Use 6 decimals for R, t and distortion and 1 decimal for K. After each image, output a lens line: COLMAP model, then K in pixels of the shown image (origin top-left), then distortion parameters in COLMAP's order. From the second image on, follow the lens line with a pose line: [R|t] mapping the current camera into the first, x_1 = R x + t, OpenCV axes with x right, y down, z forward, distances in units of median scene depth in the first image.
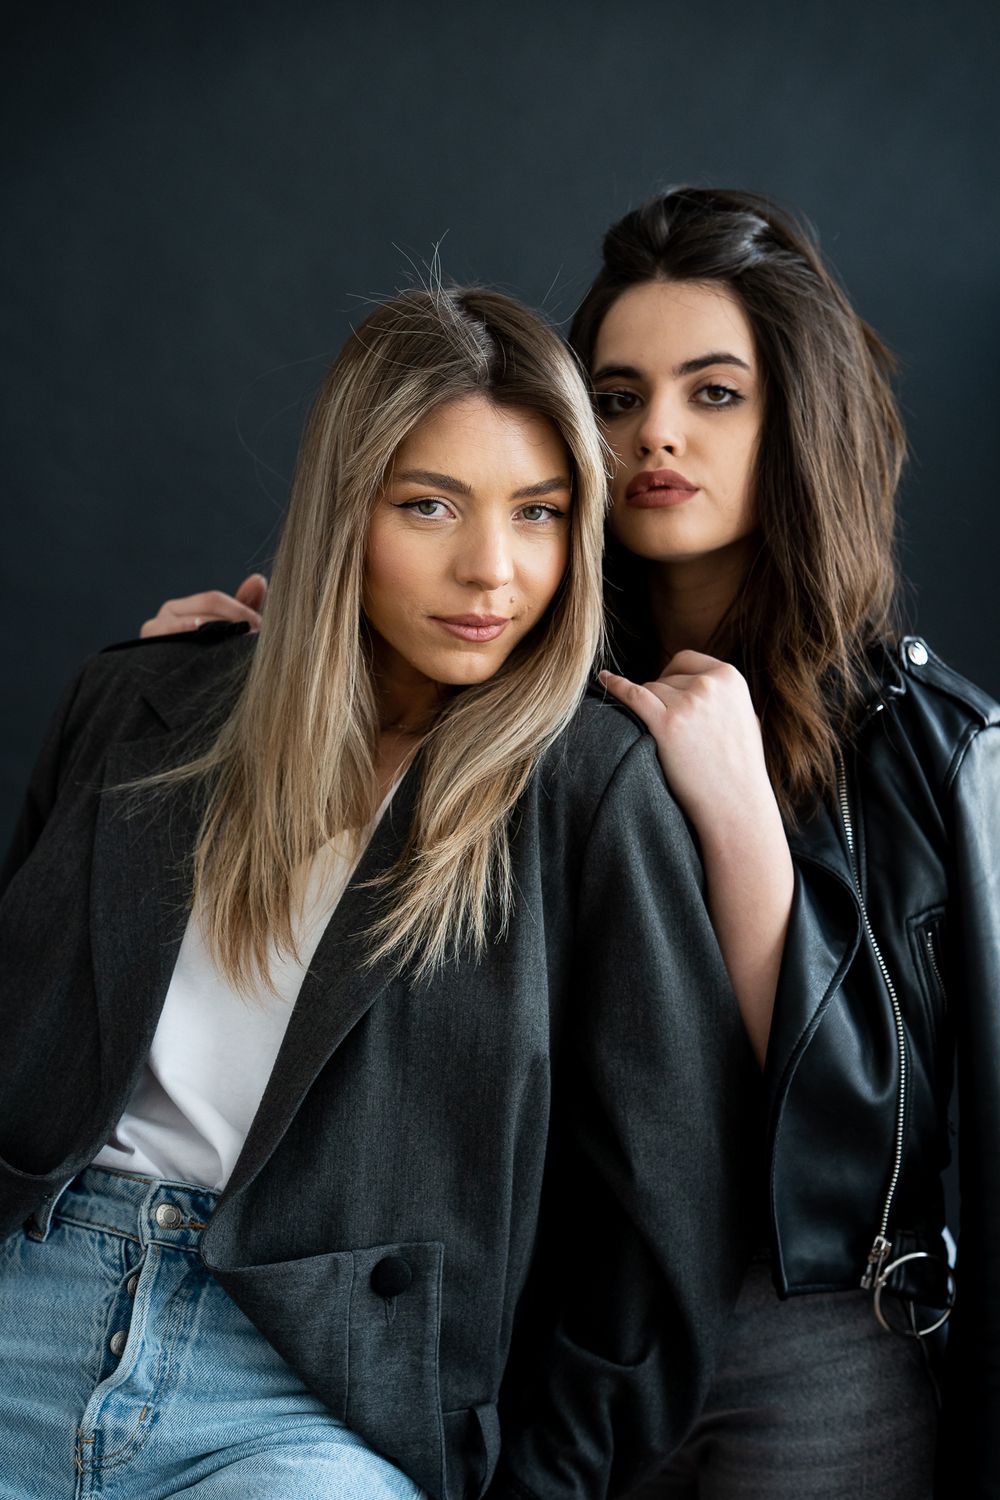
lens RADIAL K [[3636.3, 0, 331.3], [0, 3636.3, 639.5], [0, 0, 1]] dist [-0.053768, 0.294599]
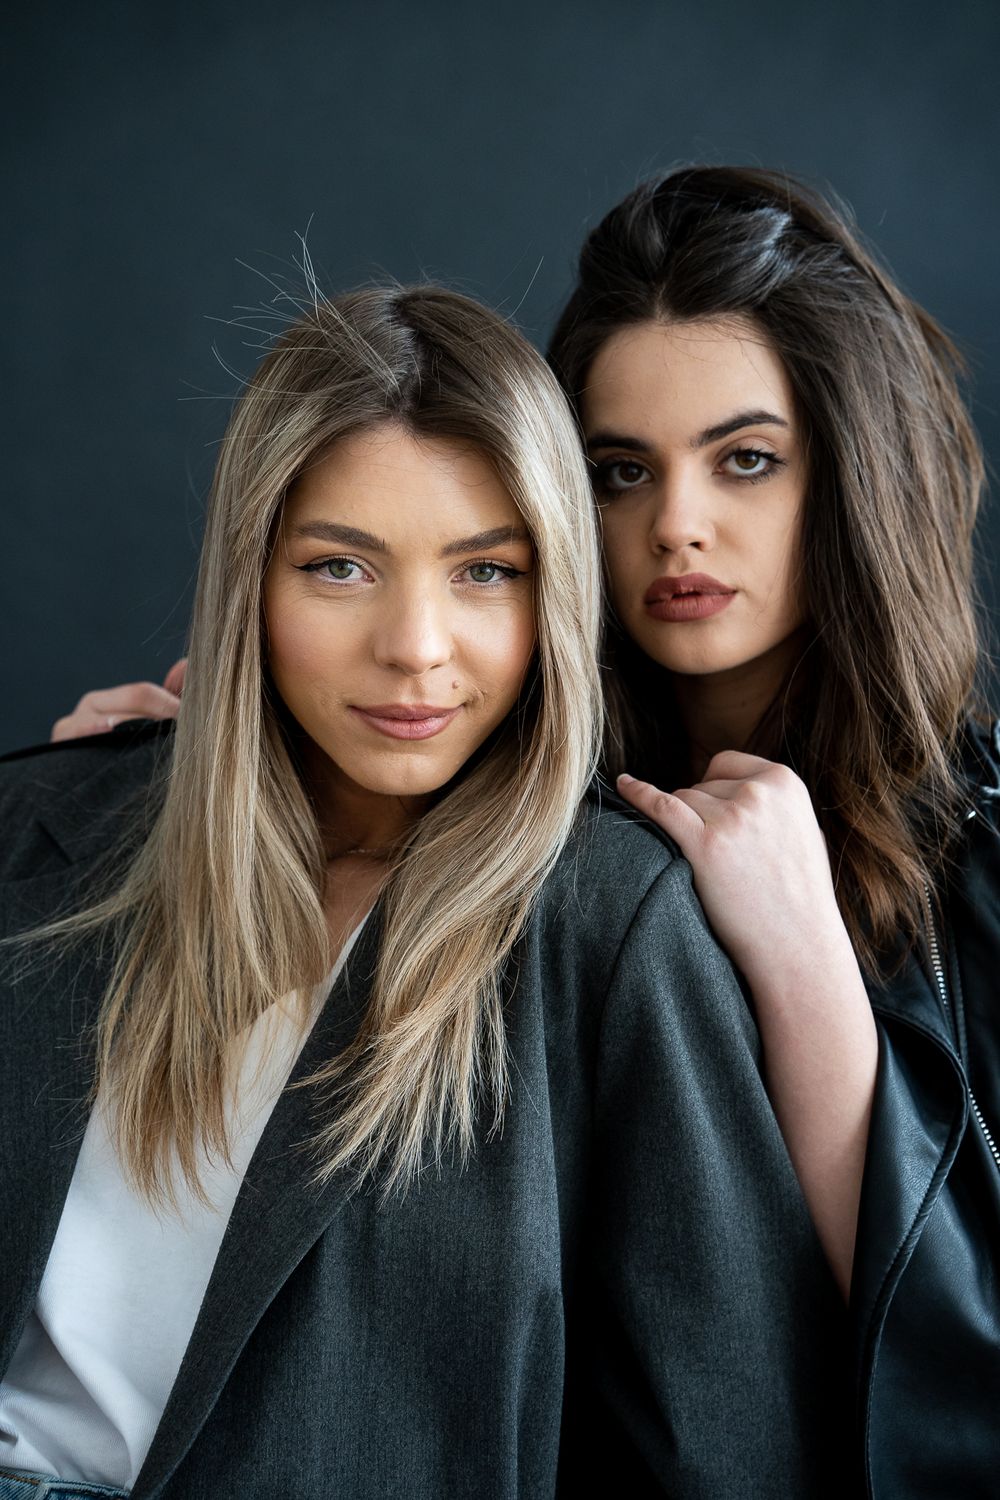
lens RADIAL K [[3625.6, 0, 500.0], [0, 3625.6, 750.0], [0, 0, 1]] dist [-1.593624, 24.190424]
pose [[0.998839, -0.035466, 0.032603, 0.026485], [0.034943, 0.999253, 0.016500, -0.009943], [-0.033164, -0.015342, 0.999332, 0.258271]]
